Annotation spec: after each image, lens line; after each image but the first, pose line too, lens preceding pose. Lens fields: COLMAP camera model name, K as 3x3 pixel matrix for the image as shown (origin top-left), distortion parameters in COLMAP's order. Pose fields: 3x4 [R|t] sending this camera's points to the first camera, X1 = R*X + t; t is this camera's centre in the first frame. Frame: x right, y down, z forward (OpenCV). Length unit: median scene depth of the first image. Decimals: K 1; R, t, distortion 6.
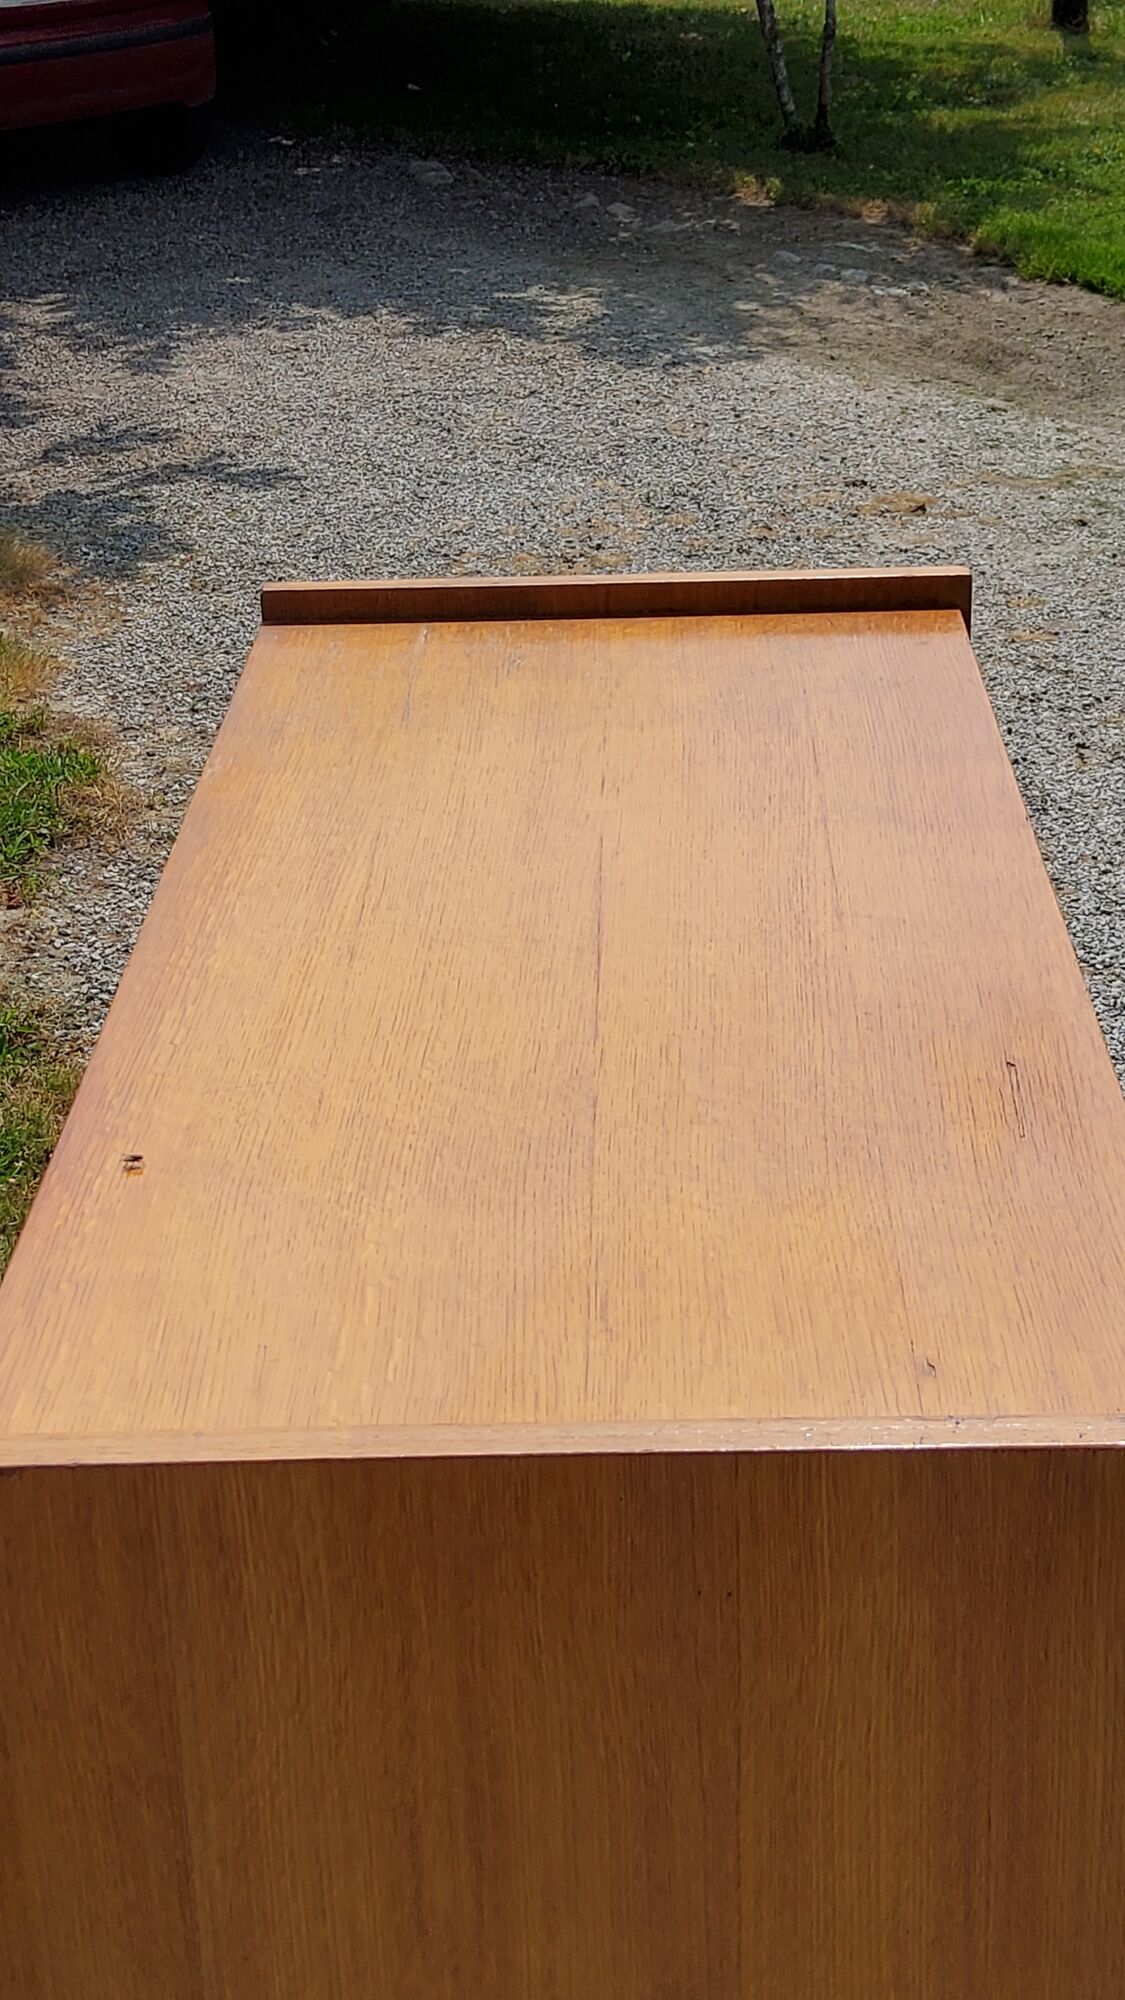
lens RADIAL K [[2957.1, 0, 595.3], [0, 2957.1, 959.1], [0, 0, 1]] dist [0.110404, 0.000000]
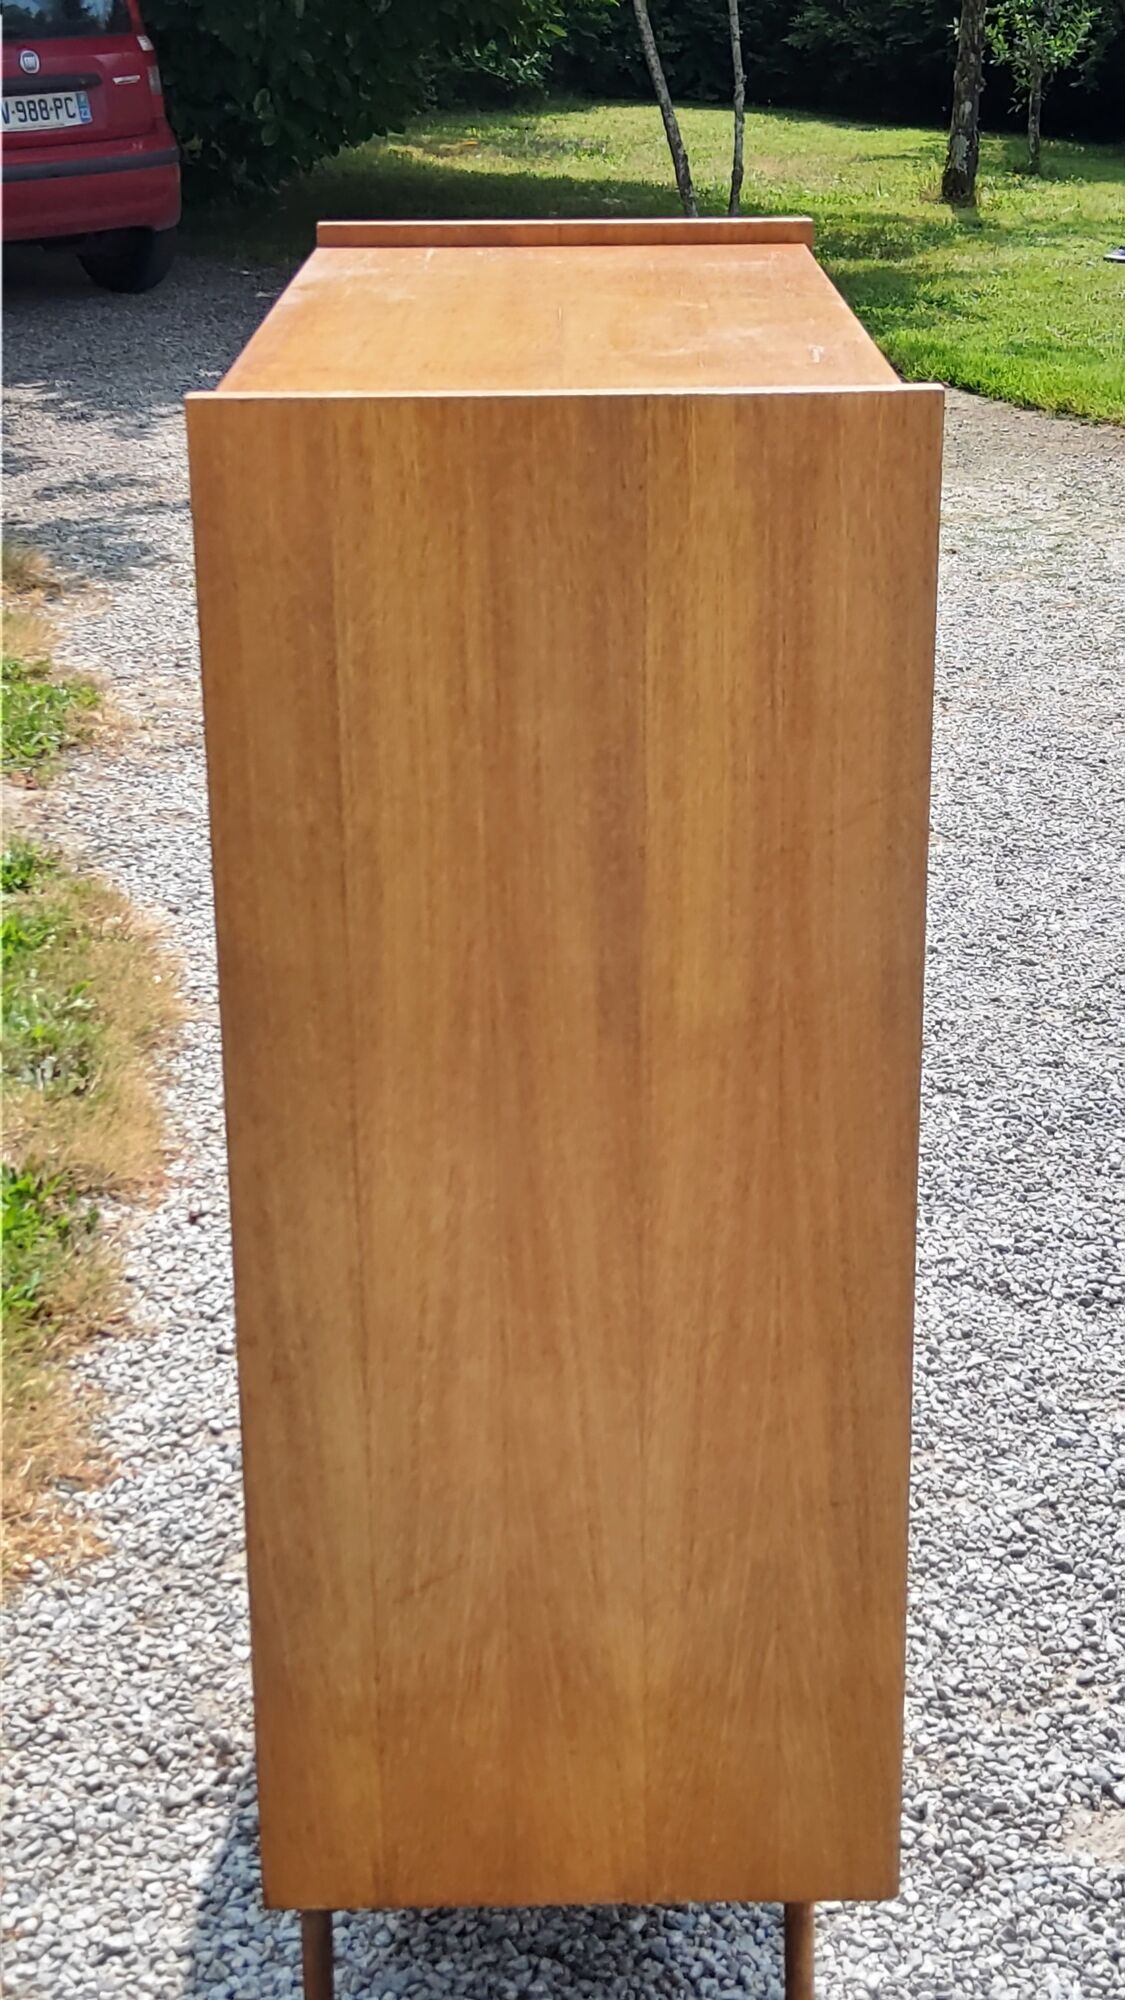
lens RADIAL K [[2957.1, 0, 597.3], [0, 2957.1, 986.4], [0, 0, 1]] dist [0.110404, 0.000000]
pose [[0.999499, 0.010616, 0.029814, -0.030617], [-0.008537, 0.997580, -0.069009, 0.611601], [-0.030474, 0.068720, 0.997170, -0.743516]]
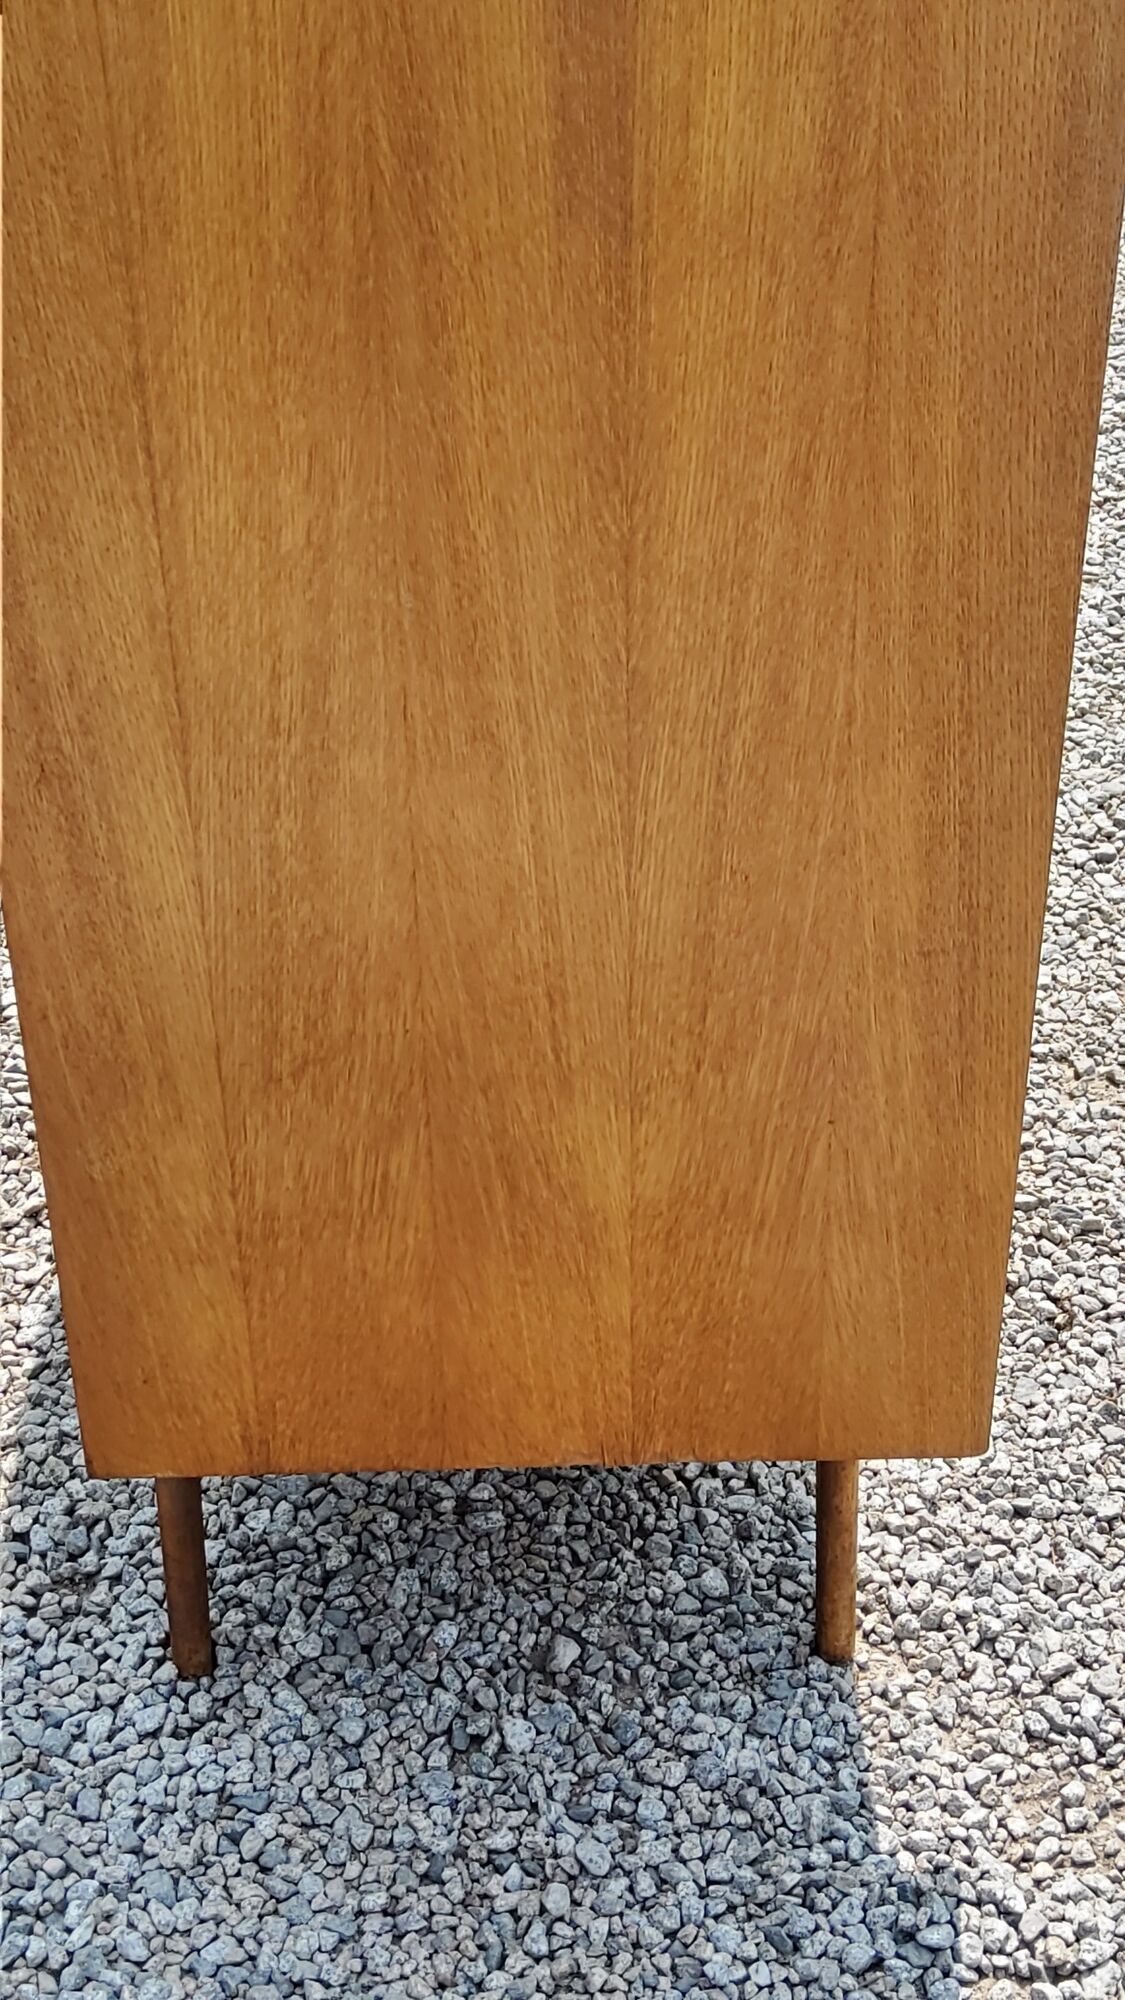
lens RADIAL K [[2957.1, 0, 592.1], [0, 2957.1, 971.9], [0, 0, 1]] dist [0.110404, 0.000000]
pose [[0.998987, -0.005654, 0.044641, -0.011364], [-0.004911, 0.972452, 0.233050, 0.529748], [-0.044729, -0.233033, 0.971440, -0.004178]]
